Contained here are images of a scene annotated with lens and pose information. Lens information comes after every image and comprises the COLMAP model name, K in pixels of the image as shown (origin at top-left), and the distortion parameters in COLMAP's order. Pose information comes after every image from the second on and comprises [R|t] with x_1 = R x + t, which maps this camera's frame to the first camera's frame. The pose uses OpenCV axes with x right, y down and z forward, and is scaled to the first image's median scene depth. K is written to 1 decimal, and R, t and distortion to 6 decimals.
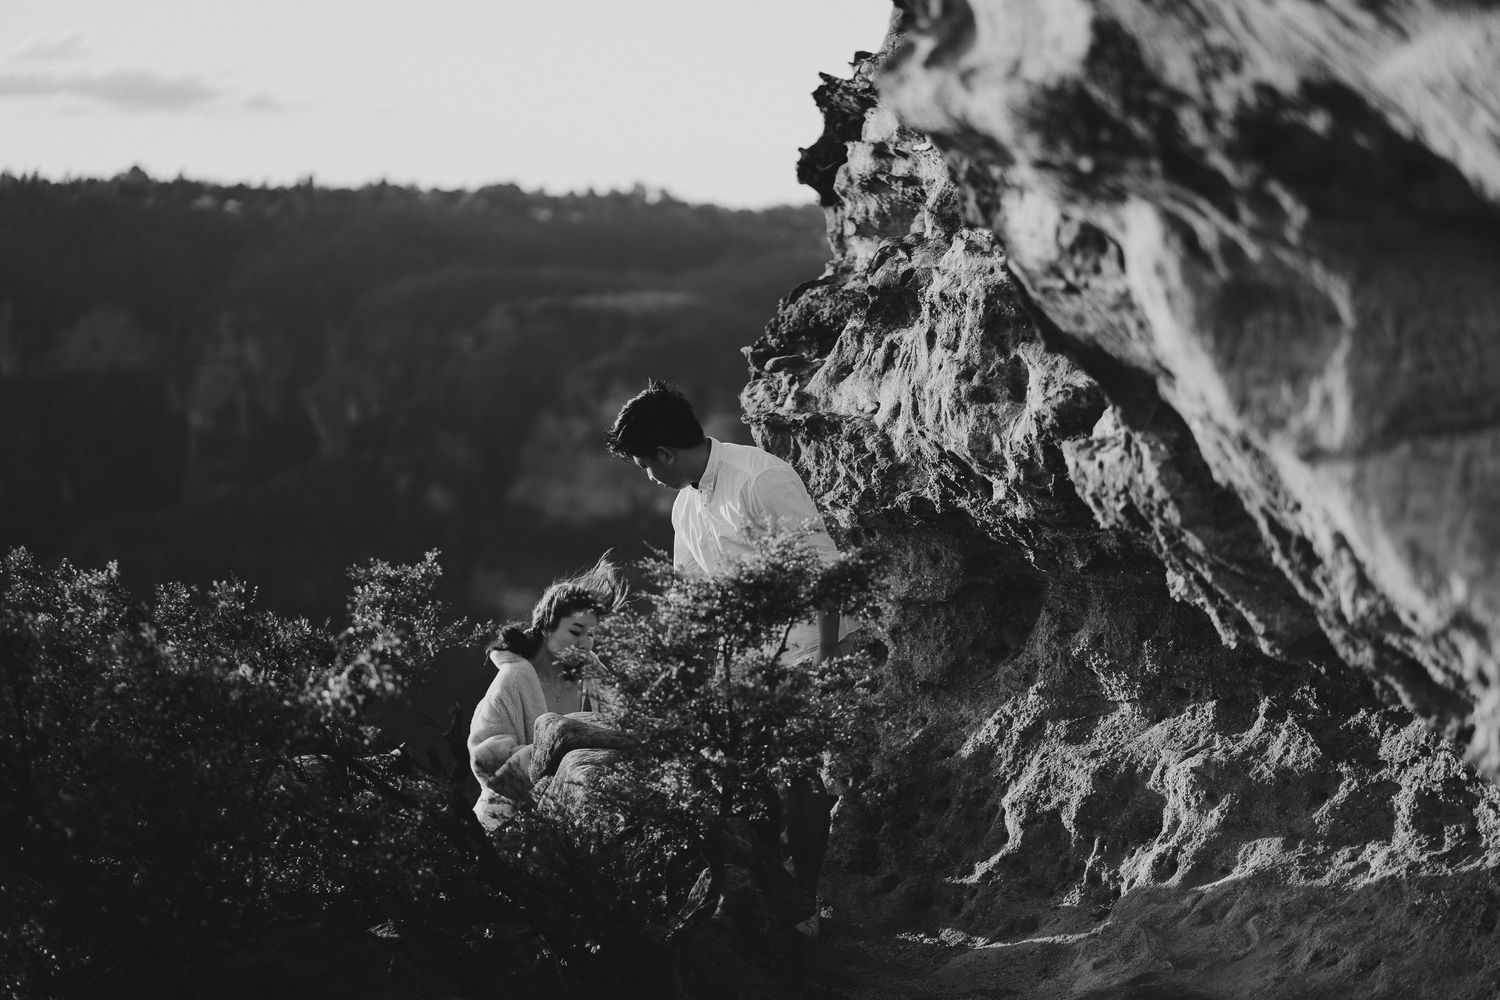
lens RADIAL K [[3574.3, 0, 750.0], [0, 3574.3, 500.0], [0, 0, 1]] dist [0.085733, -1.322353]
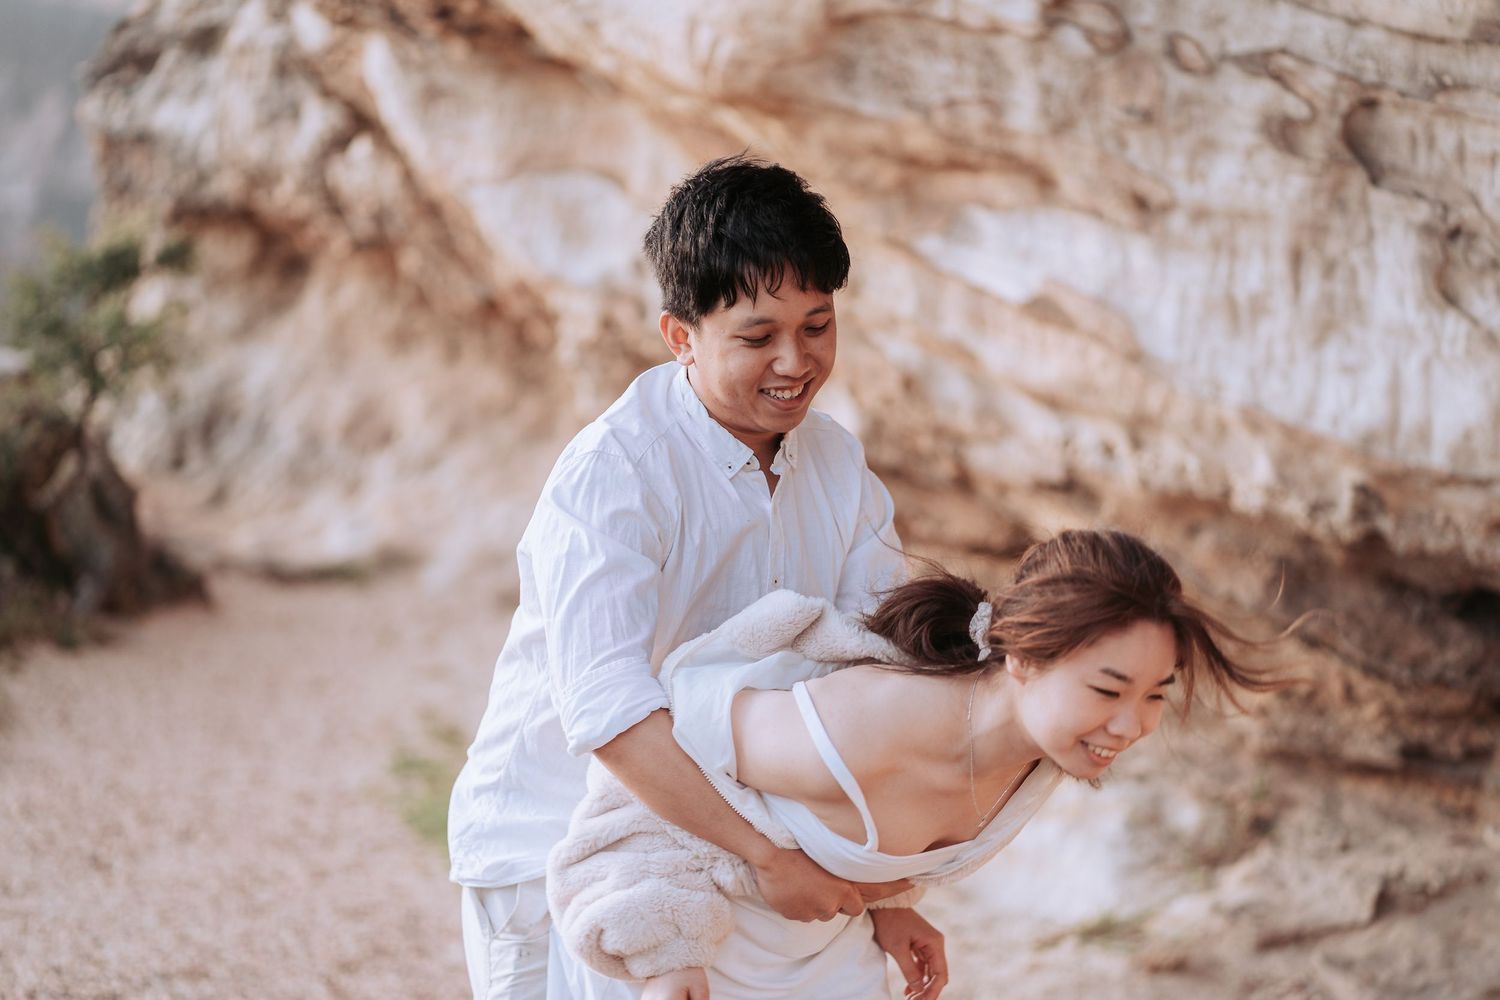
lens RADIAL K [[3574.3, 0, 750.0], [0, 3574.3, 500.0], [0, 0, 1]] dist [0.085733, -1.322353]
pose [[0.979624, 0.007587, 0.200698, -0.029789], [-0.024850, 0.996187, 0.083635, -0.003599], [-0.199298, -0.086919, 0.976077, -0.386721]]
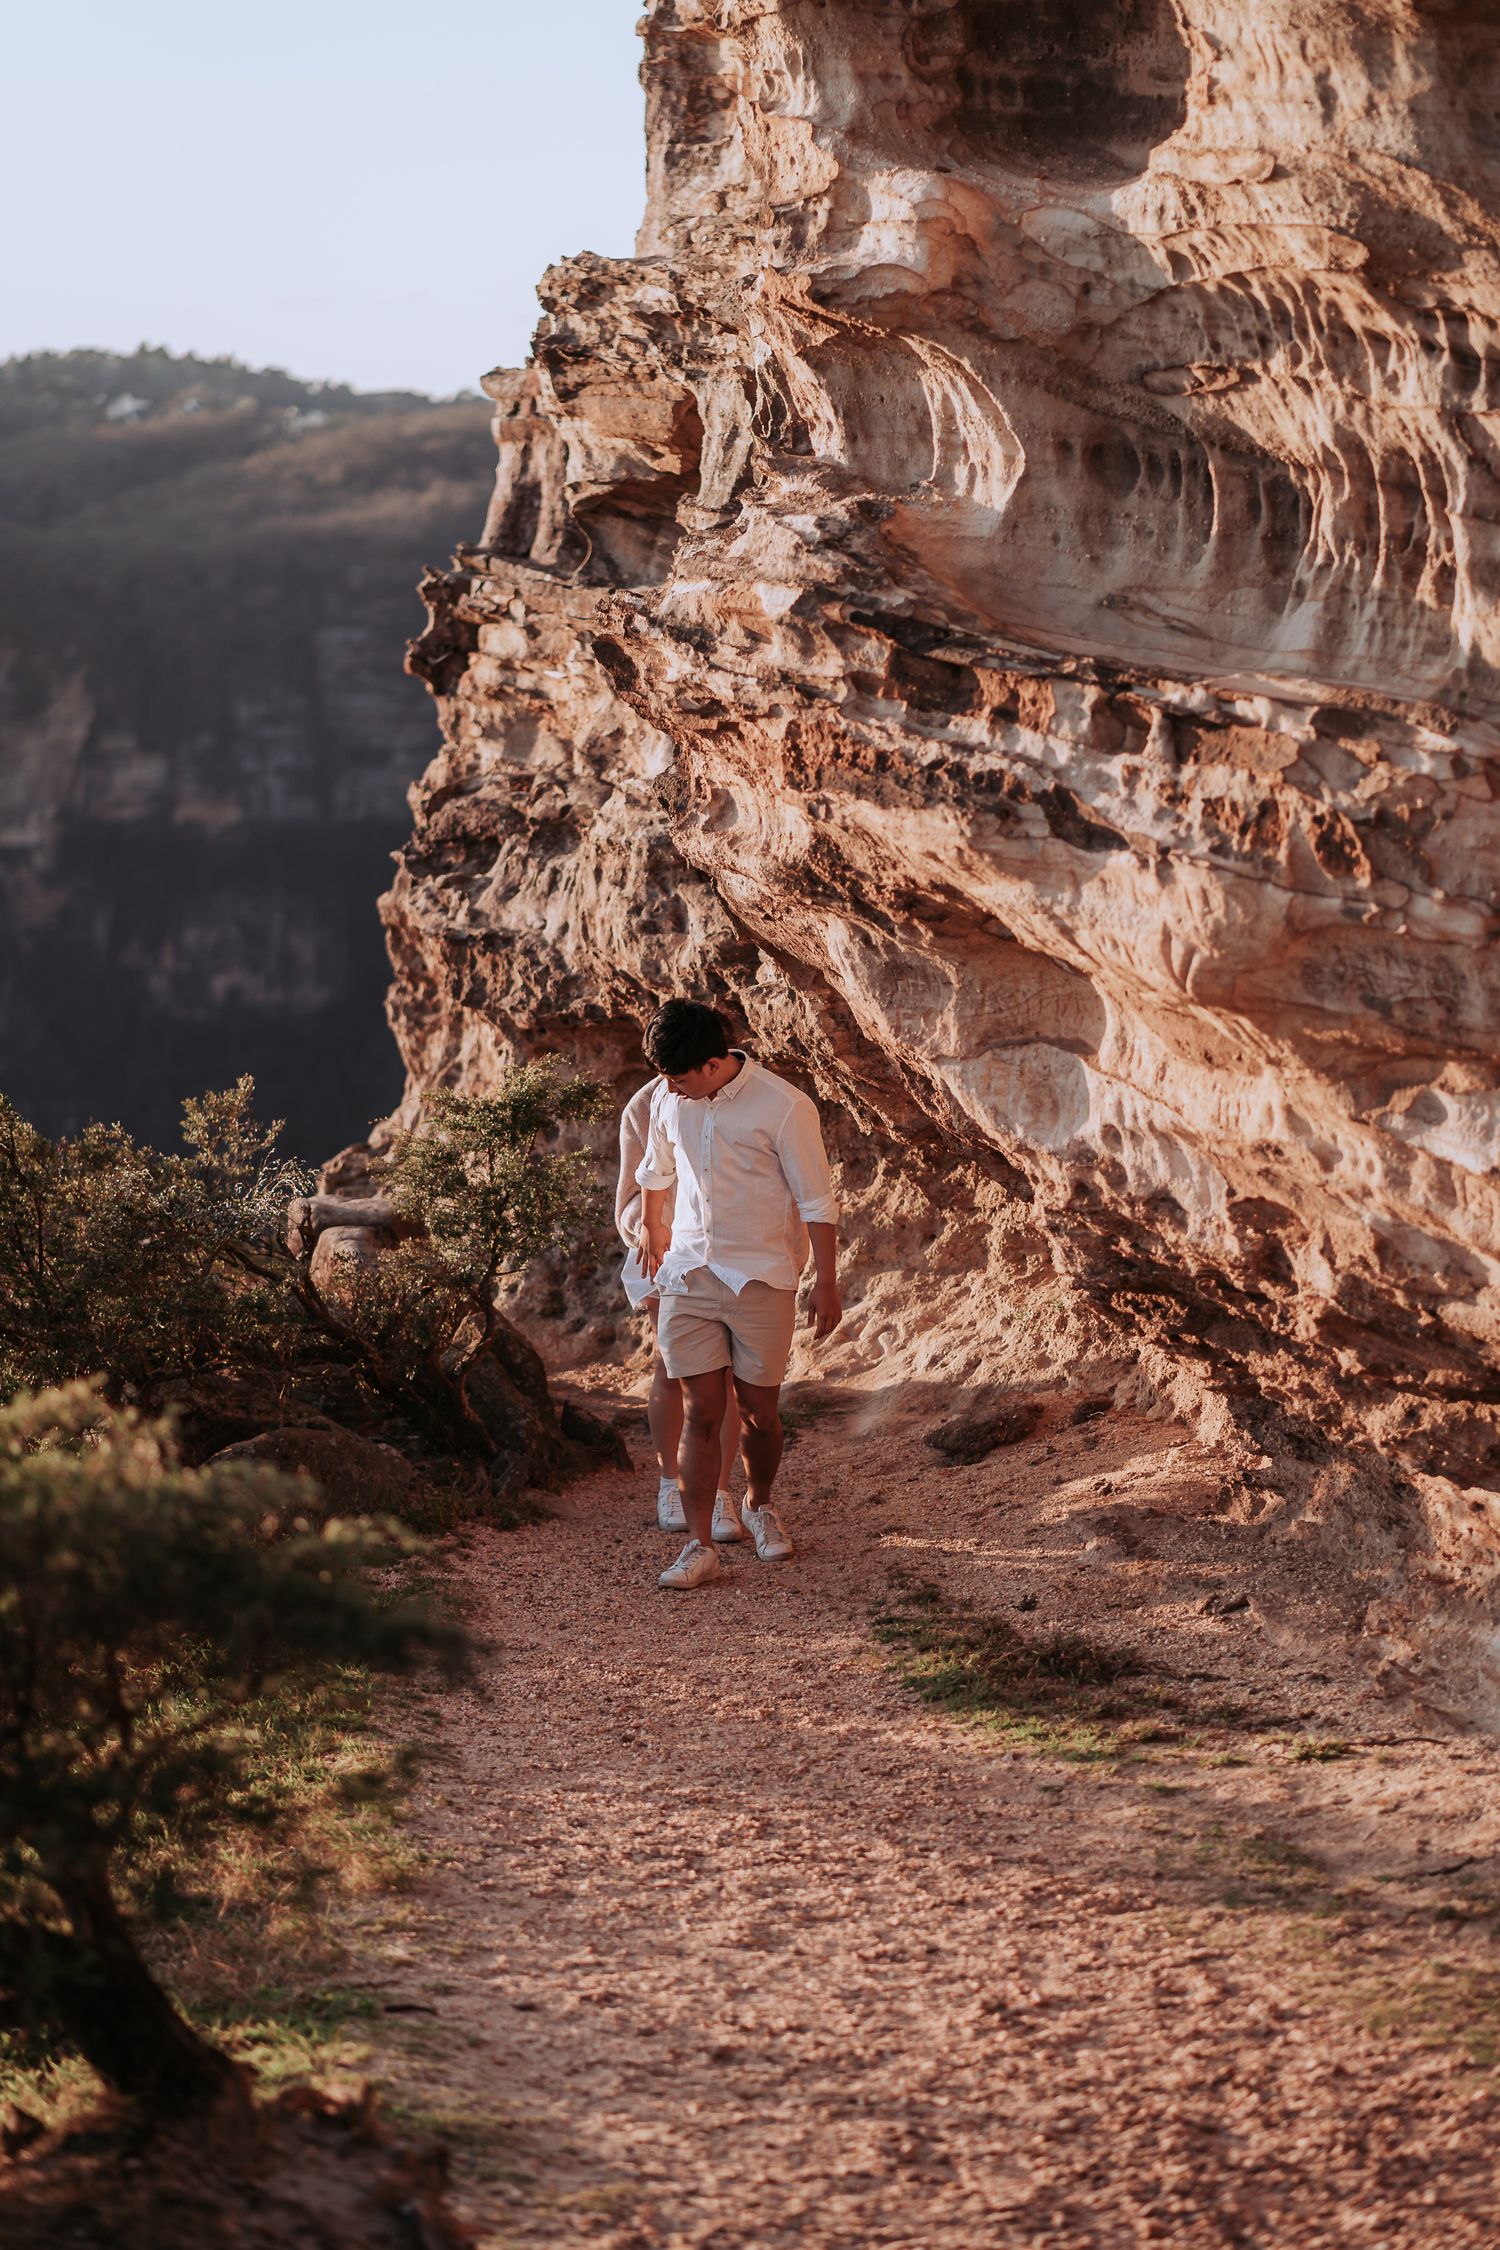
lens RADIAL K [[5361.5, 0, 750.0], [0, 5361.5, 1125.0], [0, 0, 1]] dist [0.085733, -1.322353]
pose [[0.989959, -0.043964, 0.134345, -0.155176], [0.035501, 0.997270, 0.064752, -0.081036], [-0.136825, -0.059332, 0.988817, -0.855842]]
